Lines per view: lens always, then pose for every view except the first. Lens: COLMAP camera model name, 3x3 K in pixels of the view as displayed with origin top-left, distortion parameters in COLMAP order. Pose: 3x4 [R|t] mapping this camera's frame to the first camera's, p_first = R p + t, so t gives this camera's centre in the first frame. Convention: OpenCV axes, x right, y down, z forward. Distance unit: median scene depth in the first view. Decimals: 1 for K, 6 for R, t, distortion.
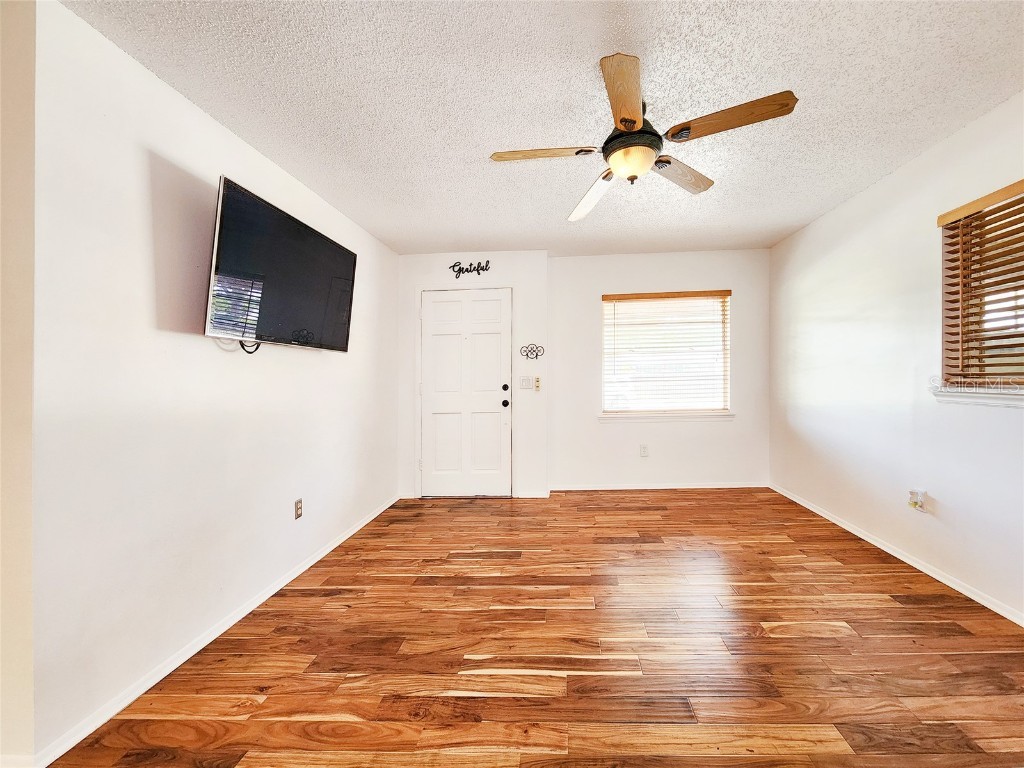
lens RADIAL K [[424.3, 0, 562.4], [0, 424.3, 384.6], [0, 0, 1]] dist [0.000314, -0.001271]
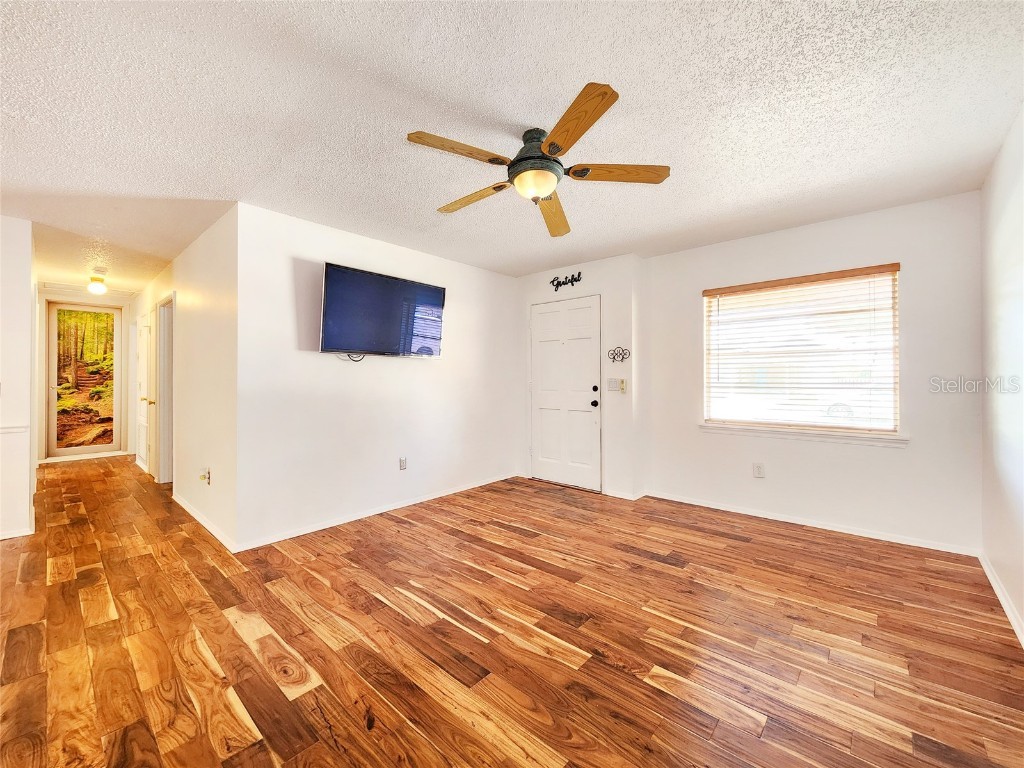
lens RADIAL K [[415.6, 0, 519.4], [0, 415.6, 381.2], [0, 0, 1]] dist [0.000120, -0.002997]
pose [[0.773324, 0.025880, -0.633483, 0.518142], [-0.029907, 0.999543, 0.004325, -0.013975], [0.633306, 0.015601, 0.773744, 0.099990]]
